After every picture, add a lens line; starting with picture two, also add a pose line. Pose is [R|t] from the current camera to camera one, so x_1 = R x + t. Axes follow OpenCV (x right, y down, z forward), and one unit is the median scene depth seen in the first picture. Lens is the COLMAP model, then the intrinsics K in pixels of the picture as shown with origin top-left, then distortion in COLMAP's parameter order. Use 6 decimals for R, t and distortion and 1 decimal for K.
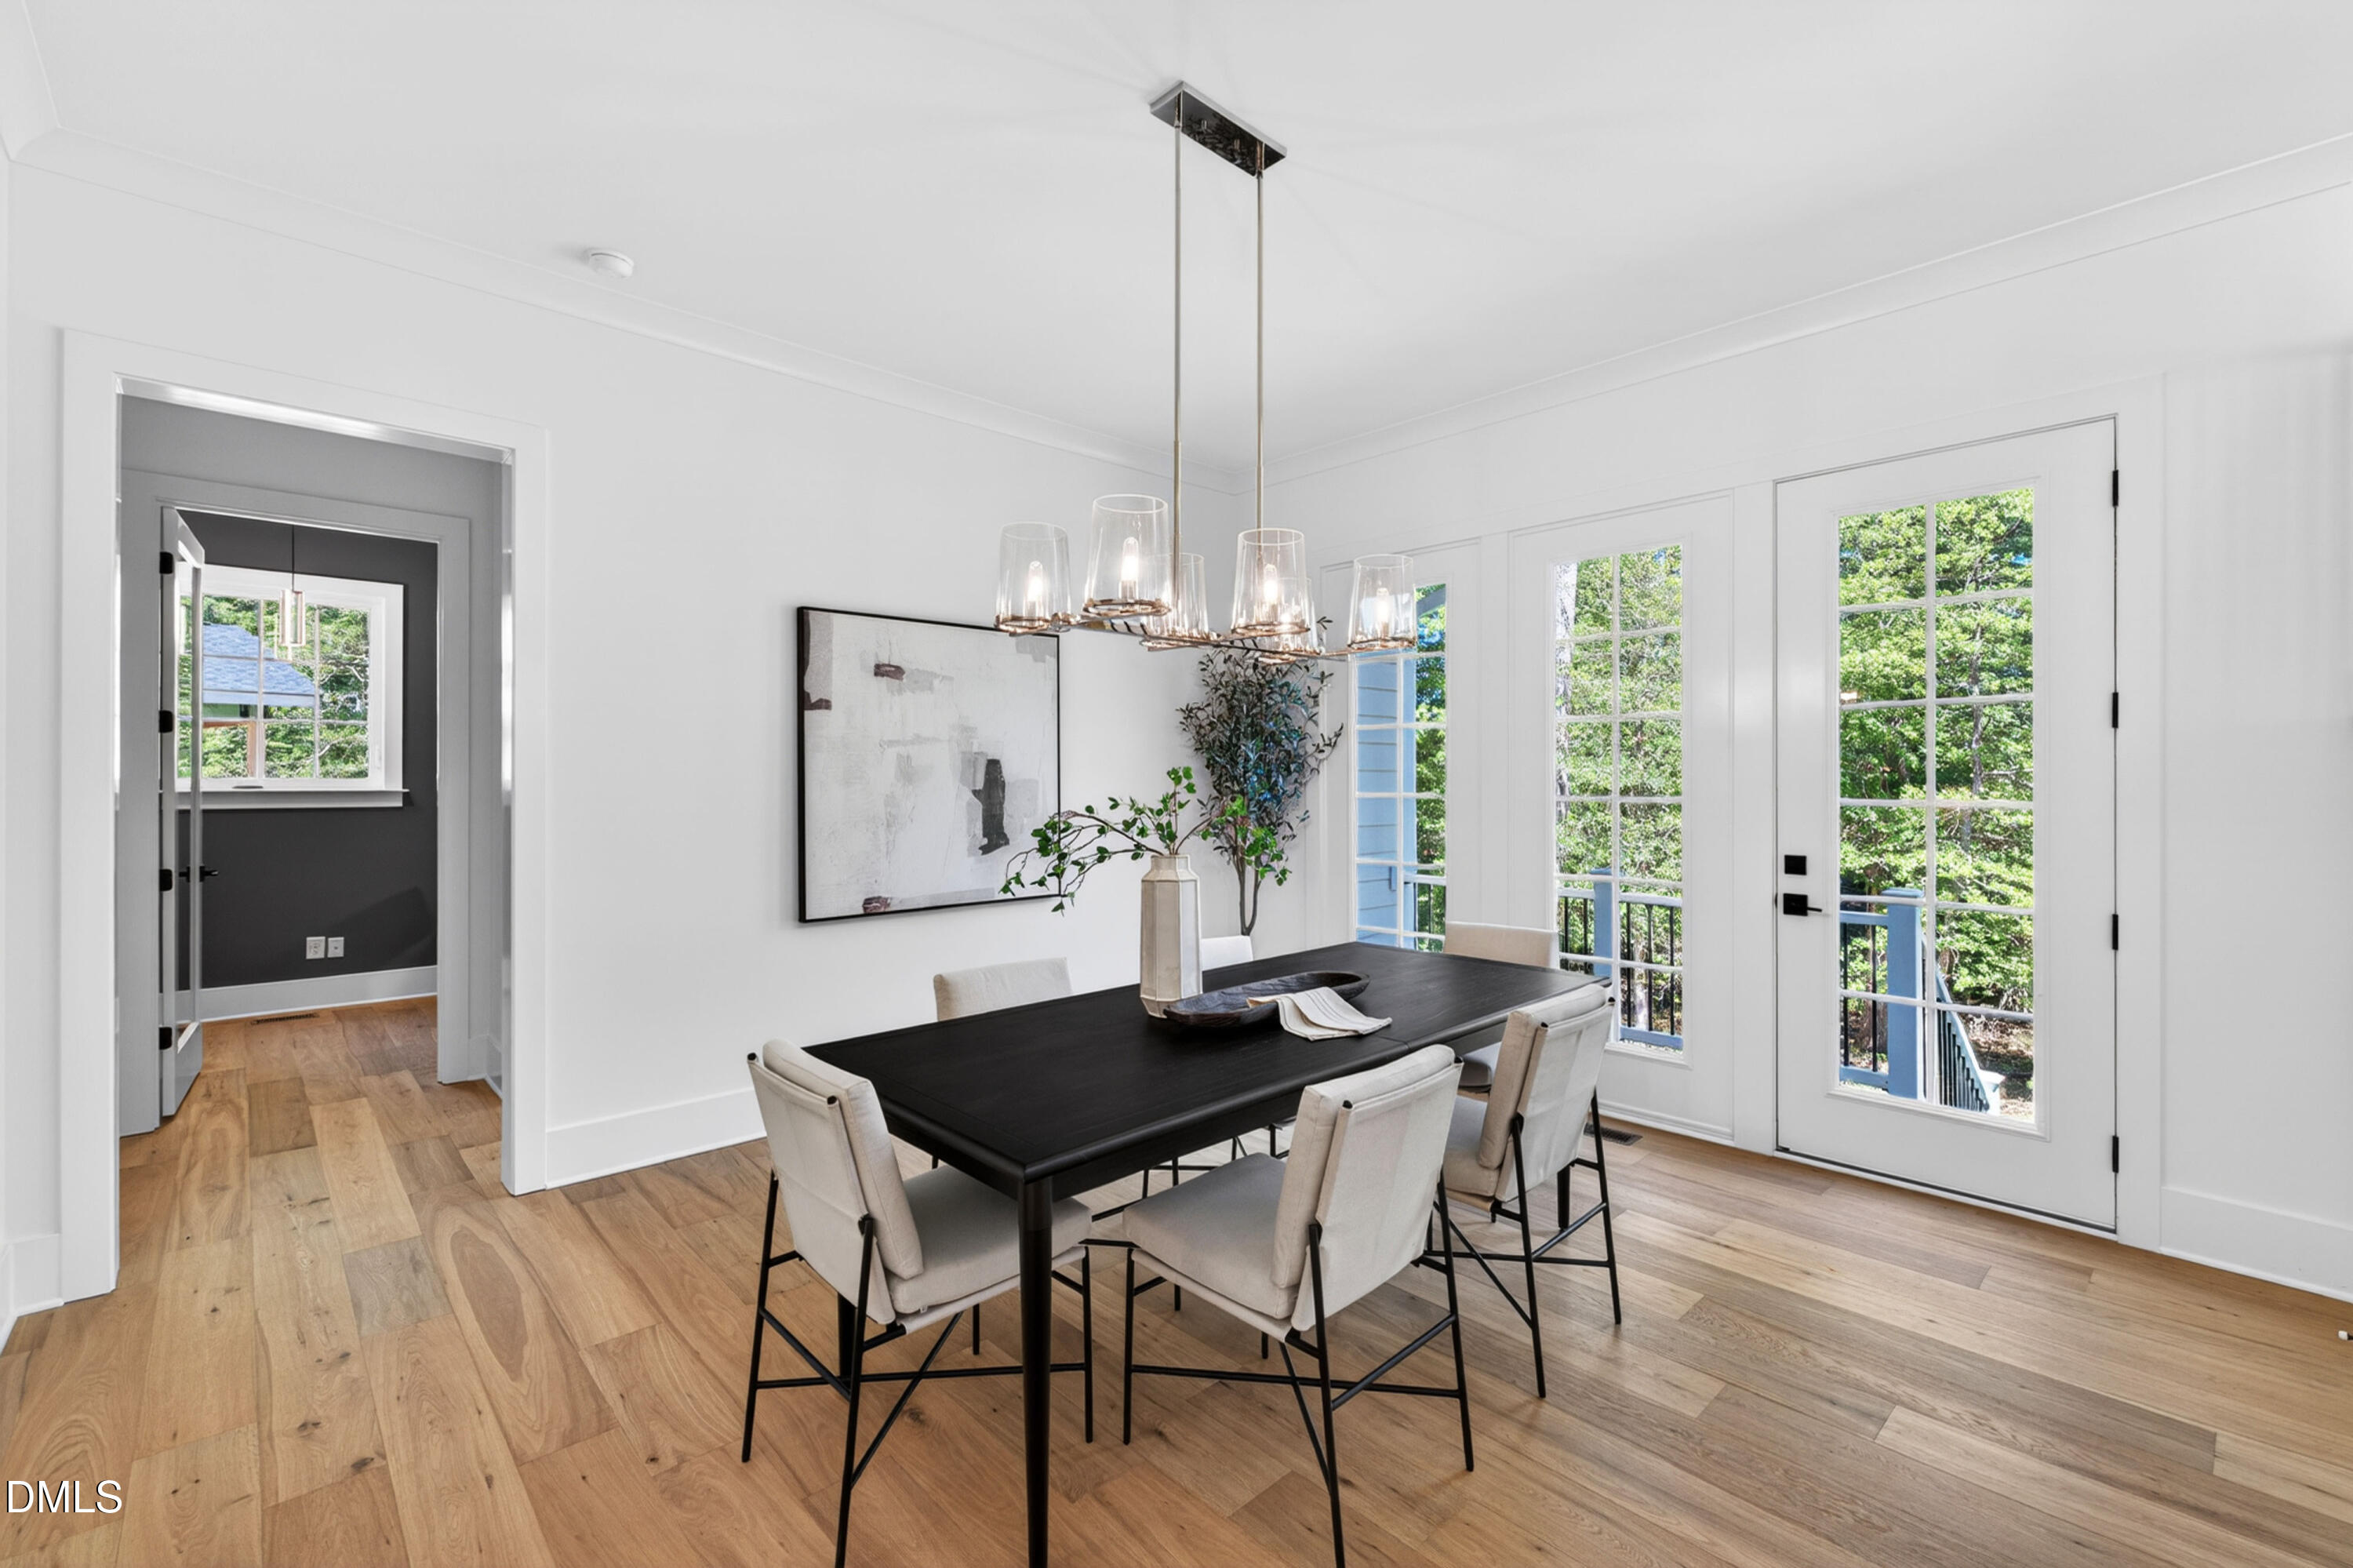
lens RADIAL K [[989.9, 0, 1176.5], [0, 989.9, 784.0], [0, 0, 1]] dist [-0.030422, 0.000014]
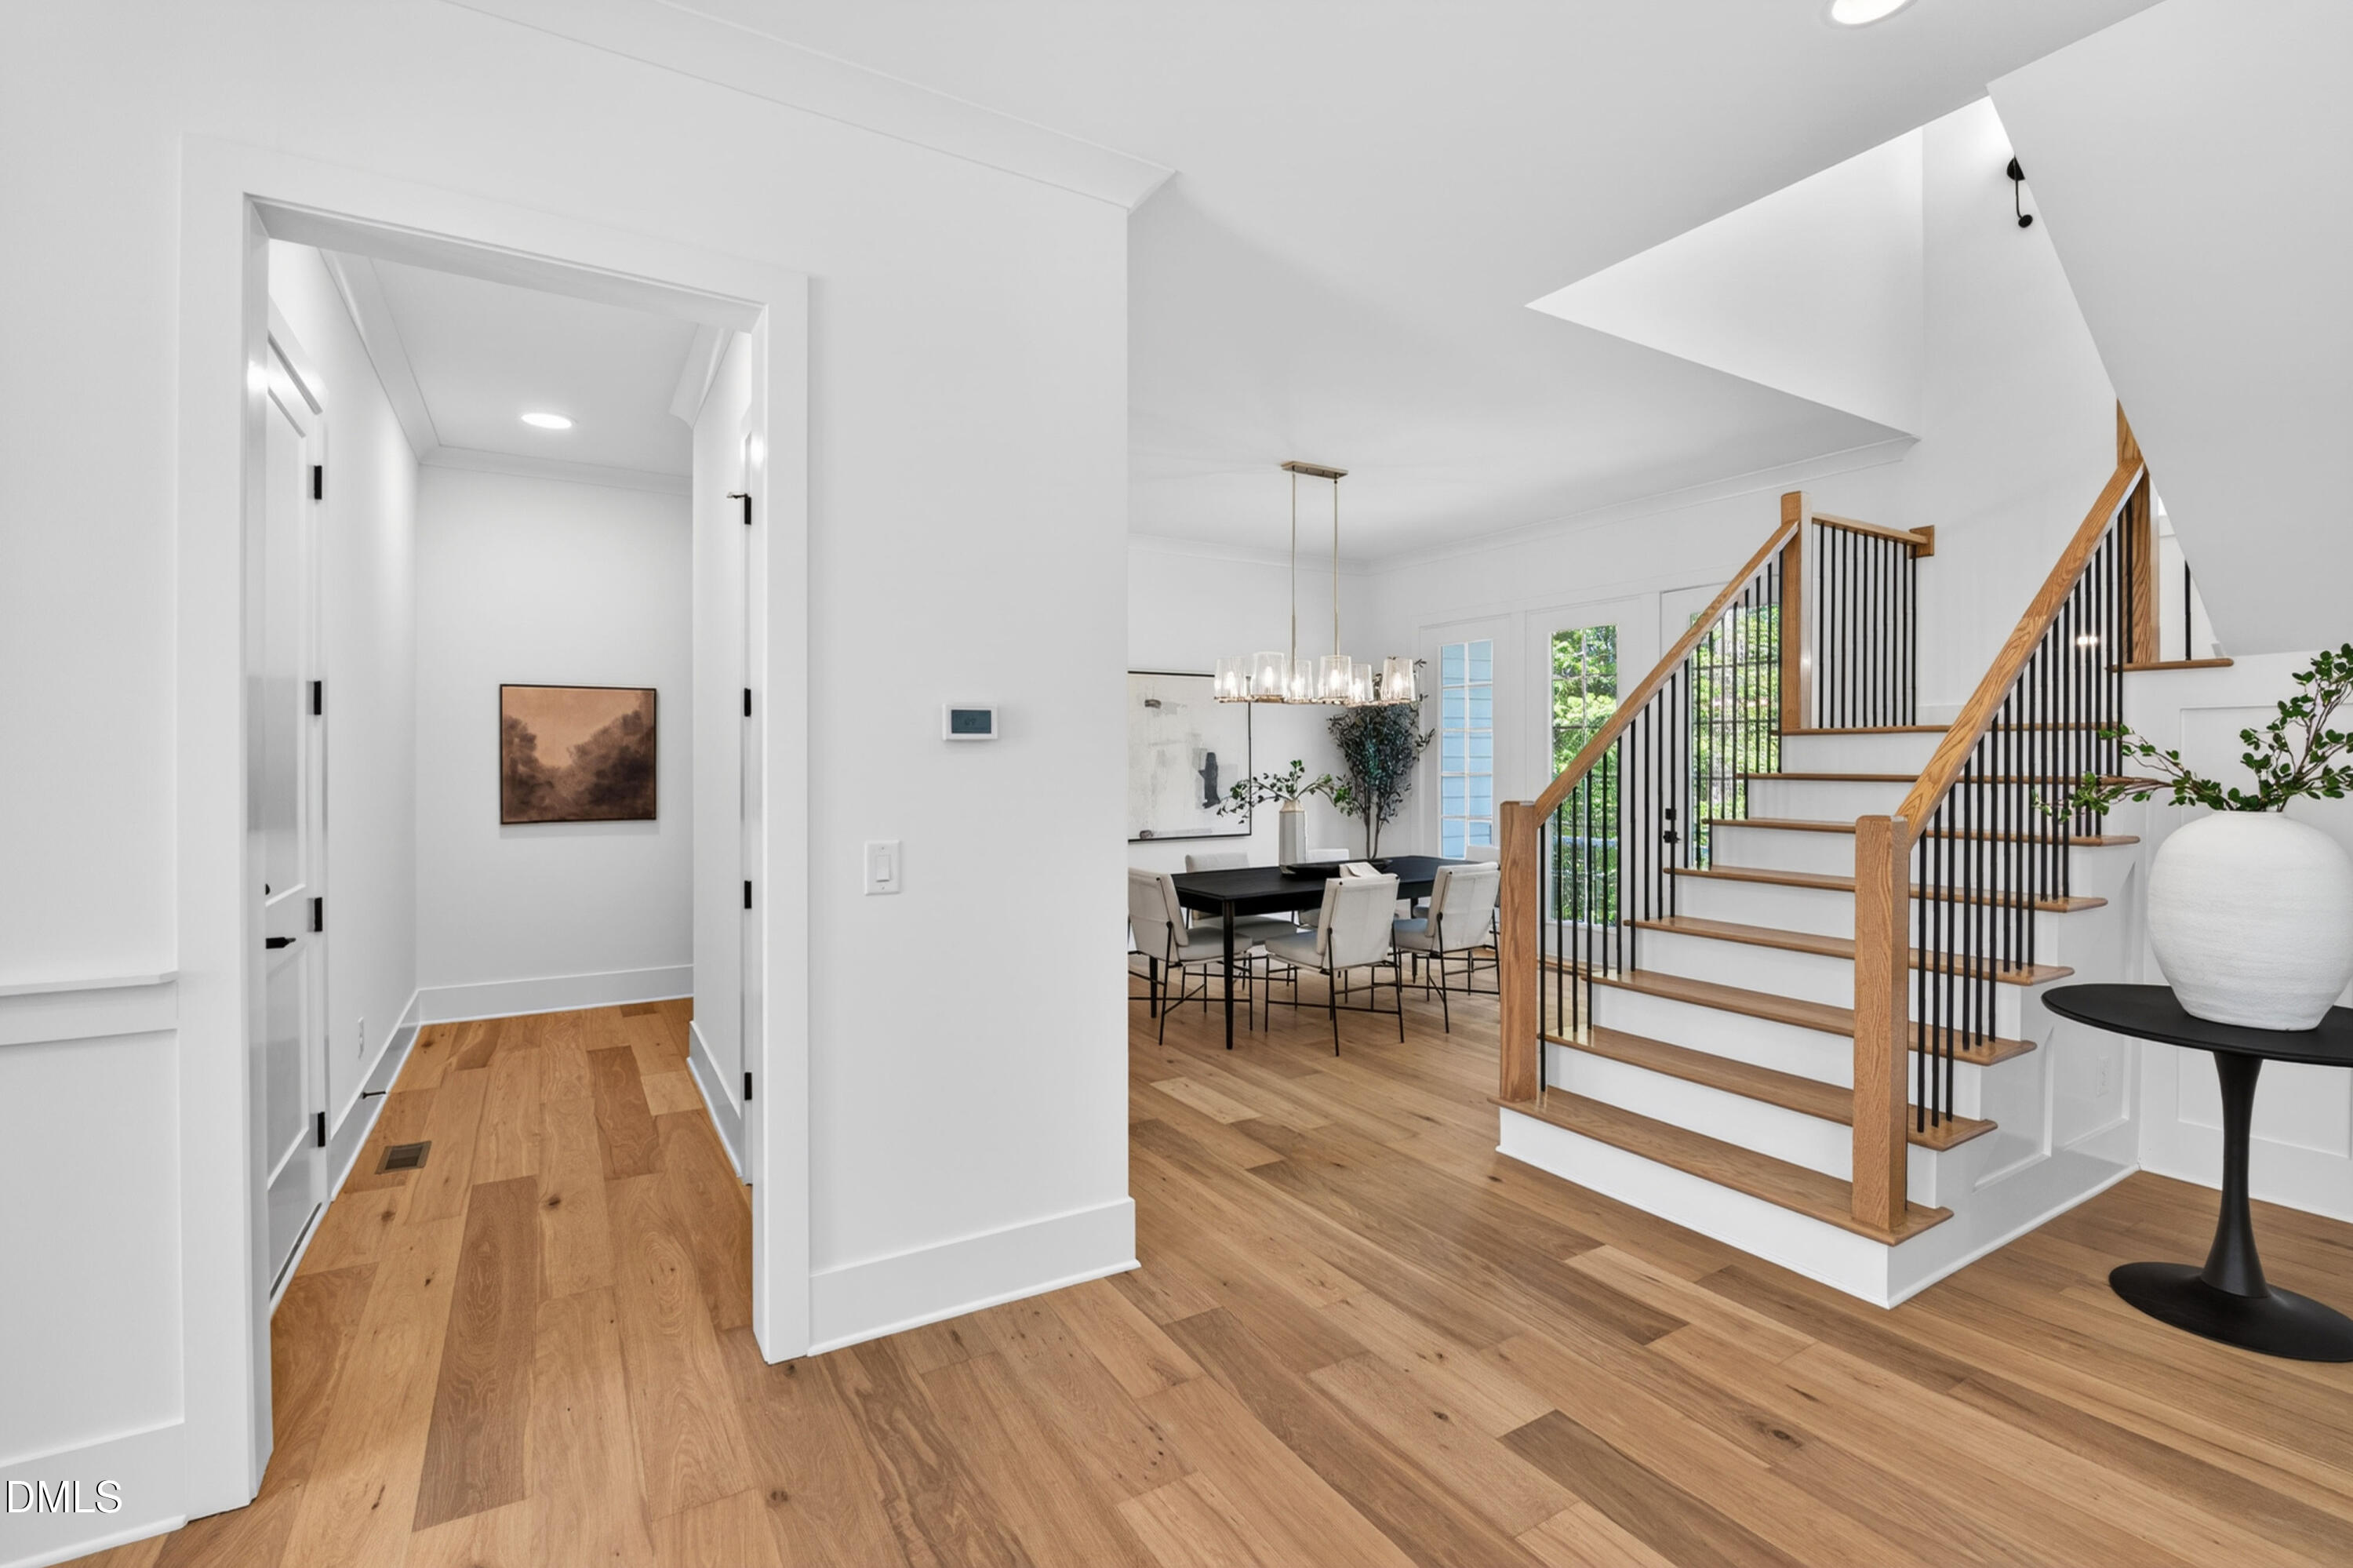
lens RADIAL K [[1024.6, 0, 1174.1], [0, 1024.6, 770.9], [0, 0, 1]] dist [-0.000953, -0.000199]
pose [[0.977380, 0.000457, -0.211492, 0.214967], [0.000578, 0.999988, 0.004833, -0.003400], [0.211492, -0.004845, 0.977368, -1.259240]]
